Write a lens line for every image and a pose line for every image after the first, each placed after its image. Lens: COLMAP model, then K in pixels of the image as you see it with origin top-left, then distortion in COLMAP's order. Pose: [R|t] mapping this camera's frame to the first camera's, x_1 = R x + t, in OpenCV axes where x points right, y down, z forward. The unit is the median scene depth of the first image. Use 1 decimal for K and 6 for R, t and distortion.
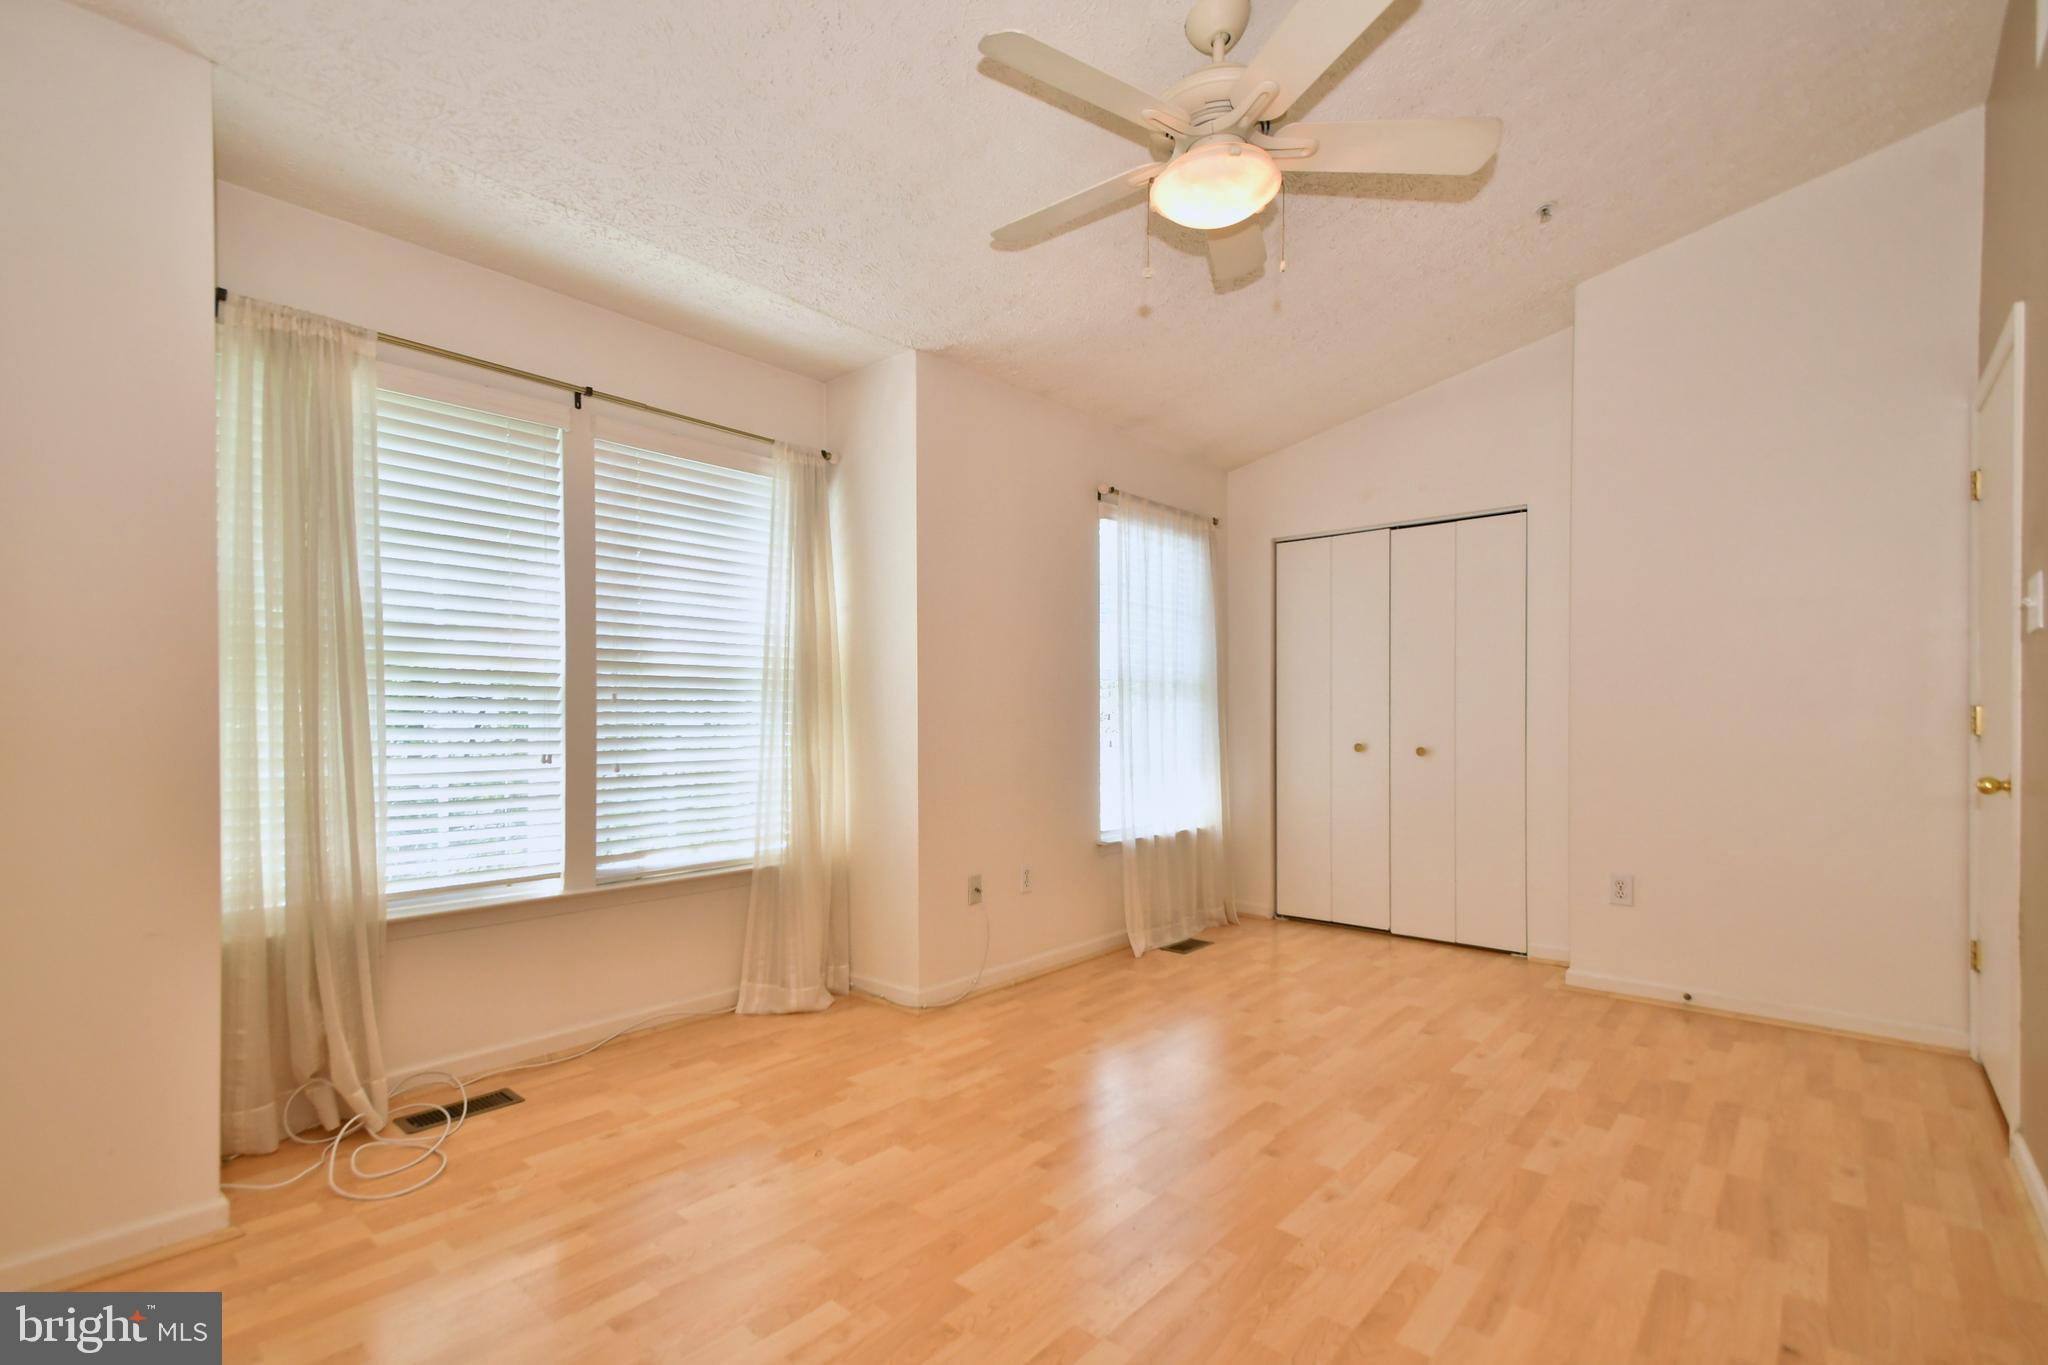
lens RADIAL K [[928.3, 0, 997.0], [0, 928.3, 726.9], [0, 0, 1]] dist [-0.001642, -0.000862]
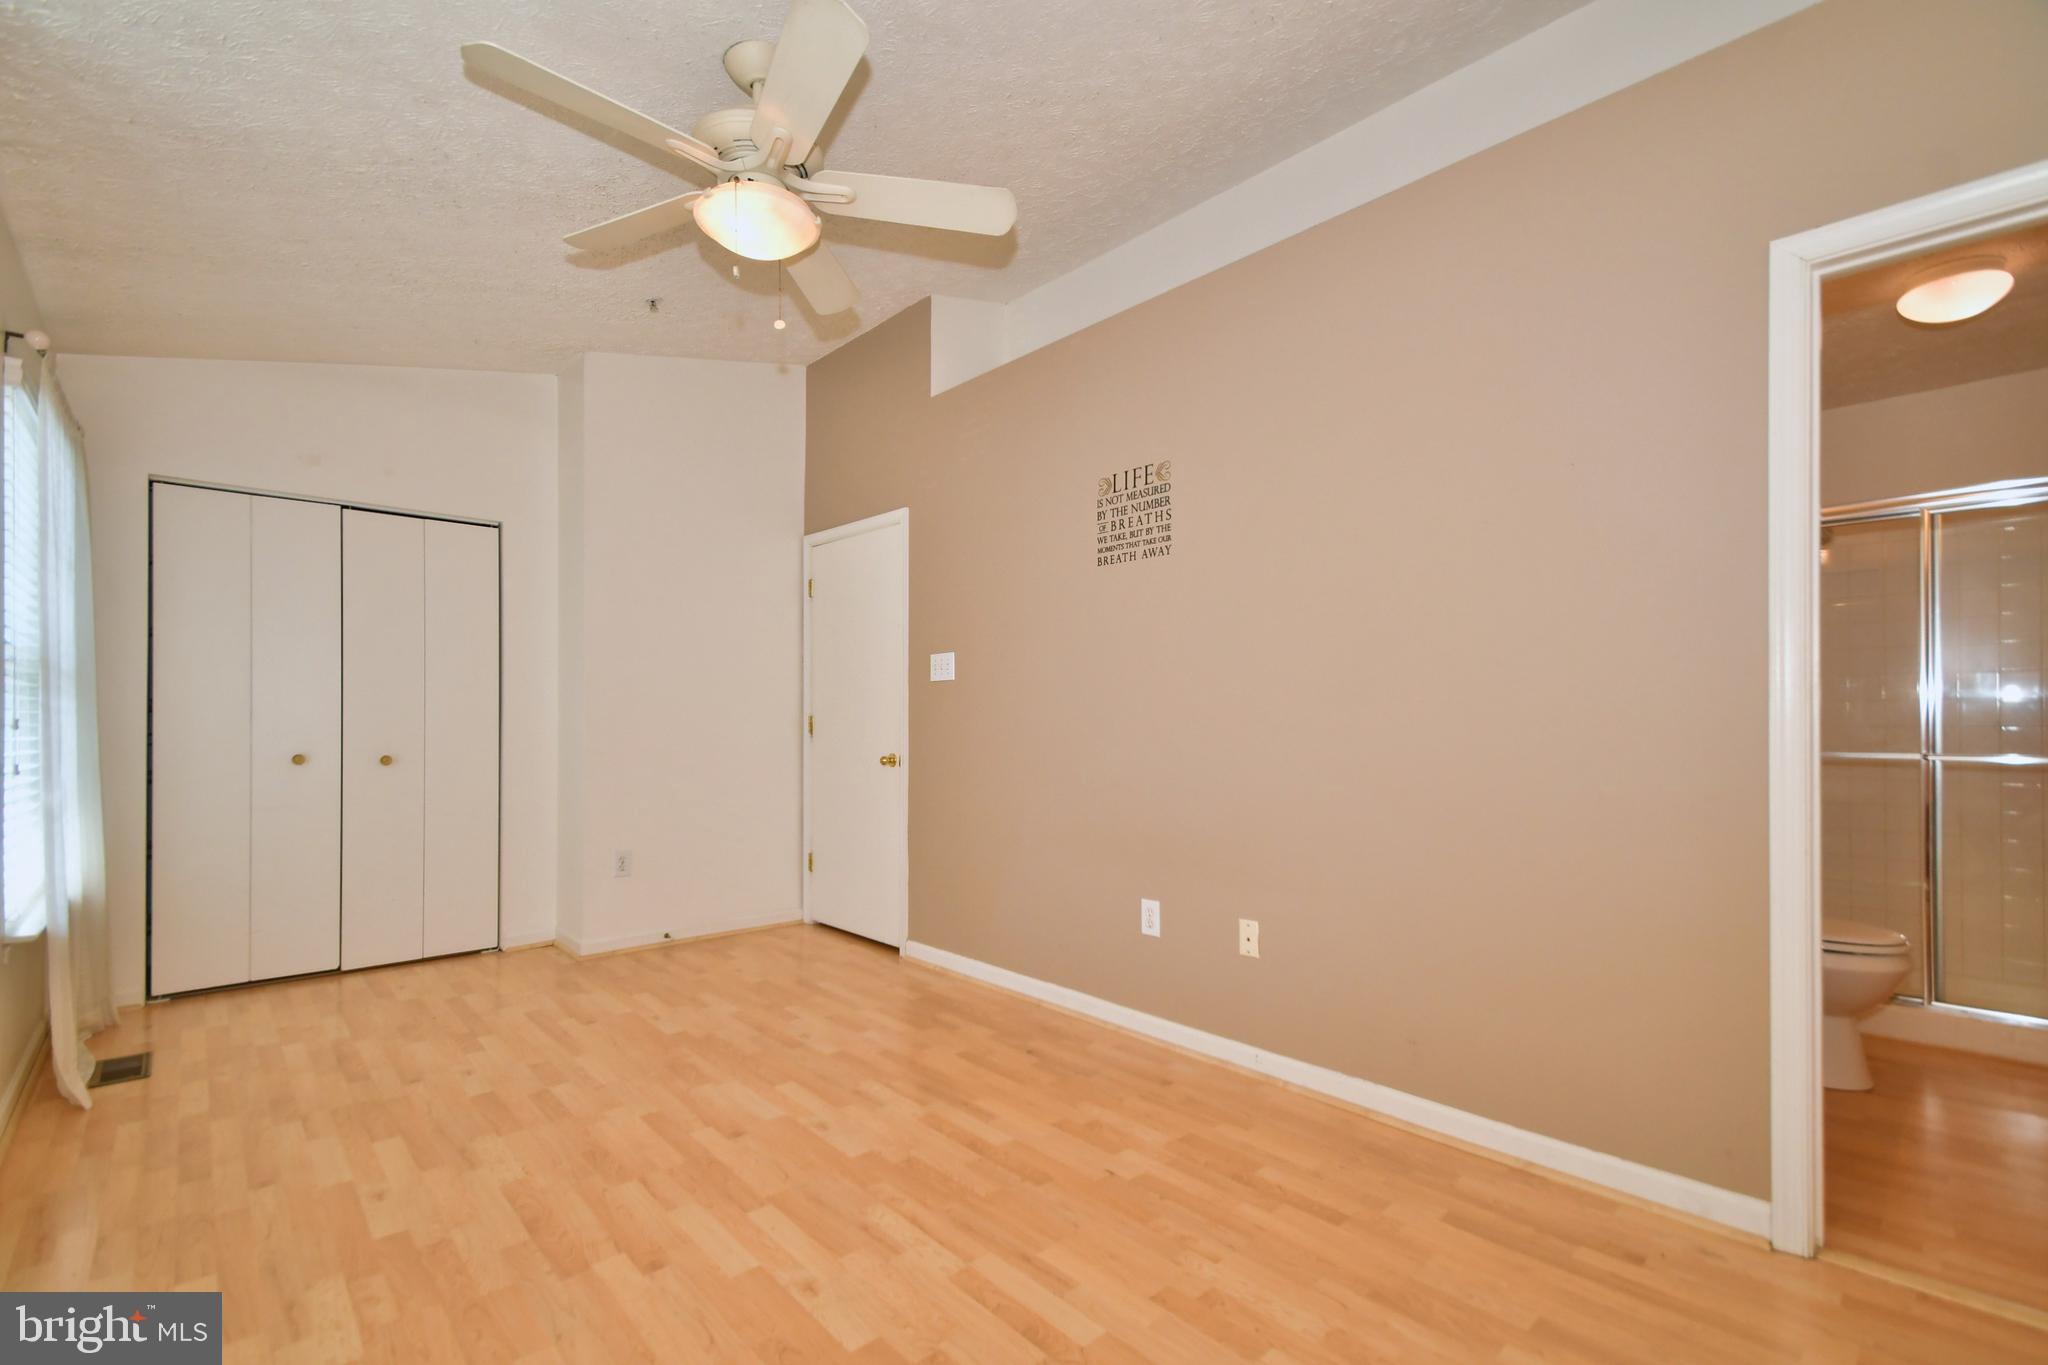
lens RADIAL K [[894.0, 0, 1002.7], [0, 894.0, 716.5], [0, 0, 1]] dist [0.024440, -0.015028]
pose [[0.104374, 0.003714, 0.994531, -0.553626], [0.009156, 0.999947, -0.004695, -0.010316], [-0.994496, 0.009596, 0.104334, 0.460370]]
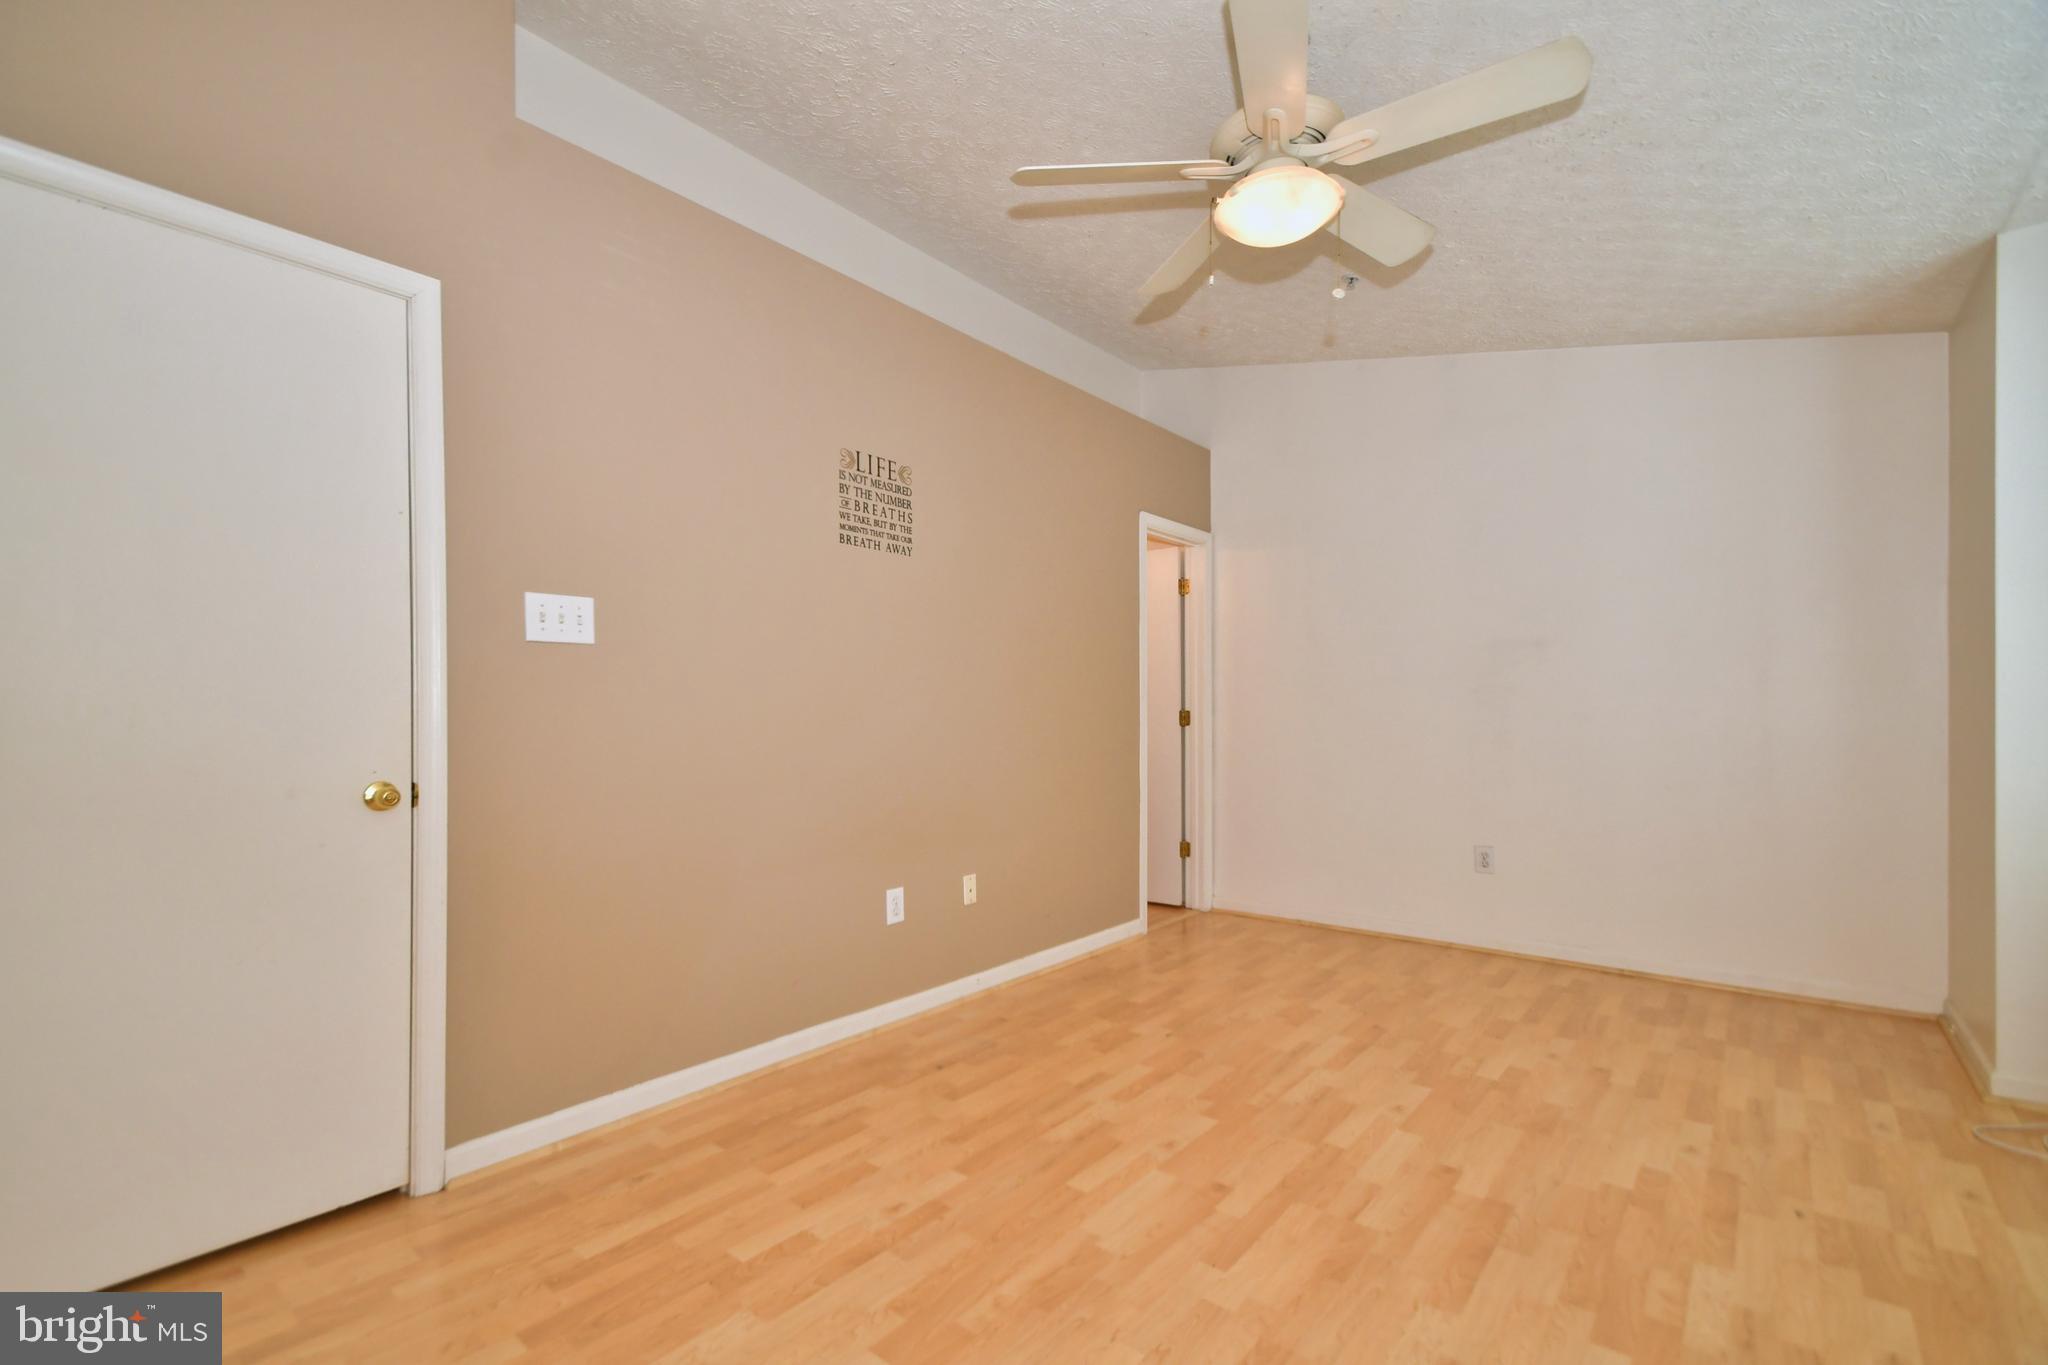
lens RADIAL K [[894.0, 0, 1002.7], [0, 894.0, 716.5], [0, 0, 1]] dist [0.024440, -0.015028]
pose [[-0.999519, 0.000401, -0.031023, 0.426909], [0.000093, 0.999951, 0.009911, -0.015350], [0.031025, 0.009903, -0.999470, 1.488370]]
